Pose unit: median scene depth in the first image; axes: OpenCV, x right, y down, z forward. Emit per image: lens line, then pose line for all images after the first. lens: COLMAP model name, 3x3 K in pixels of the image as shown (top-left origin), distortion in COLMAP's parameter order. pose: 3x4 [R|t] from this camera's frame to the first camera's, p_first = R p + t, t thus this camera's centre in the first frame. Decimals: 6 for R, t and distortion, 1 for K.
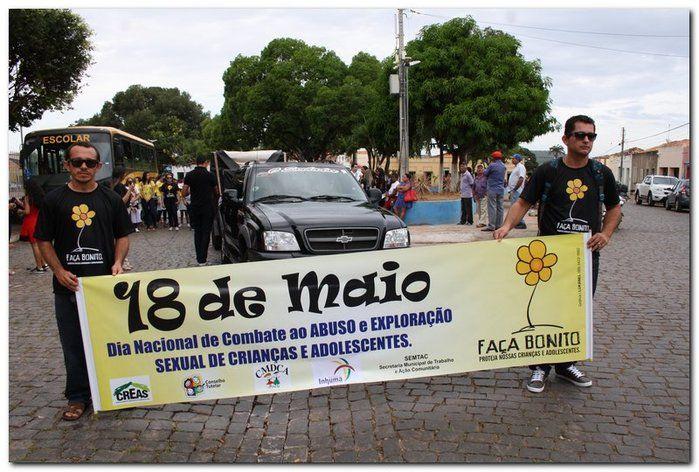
lens RADIAL K [[560.9, 0, 349.5], [0, 560.9, 236.0], [0, 0, 1]] dist [-0.158258, 0.136179]
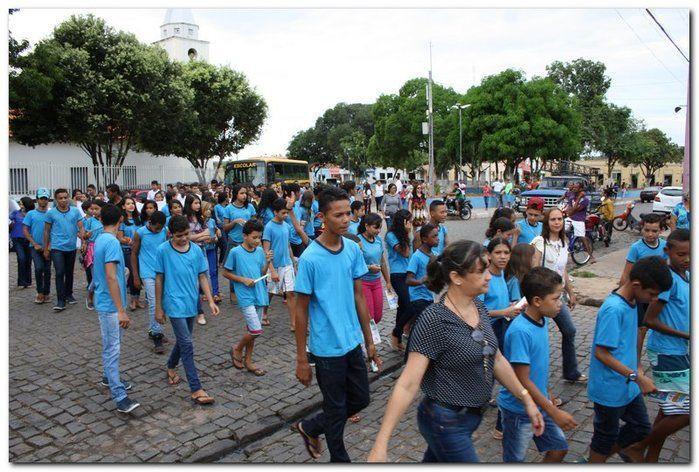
lens RADIAL K [[560.9, 0, 349.5], [0, 560.9, 236.0], [0, 0, 1]] dist [-0.158258, 0.136179]
pose [[0.918739, 0.038915, -0.392944, 0.429751], [-0.037606, 0.999232, 0.011032, 0.028779], [0.393072, 0.004642, 0.919496, -0.484914]]
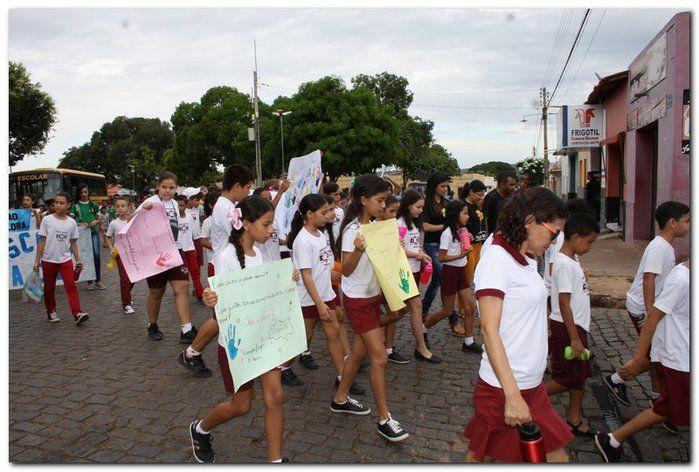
lens RADIAL K [[560.9, 0, 349.5], [0, 560.9, 236.0], [0, 0, 1]] dist [-0.158258, 0.136179]
pose [[0.999807, -0.018114, -0.007596, 0.281695], [0.017884, 0.999410, -0.029333, 0.038387], [0.008123, 0.029192, 0.999541, -0.386907]]
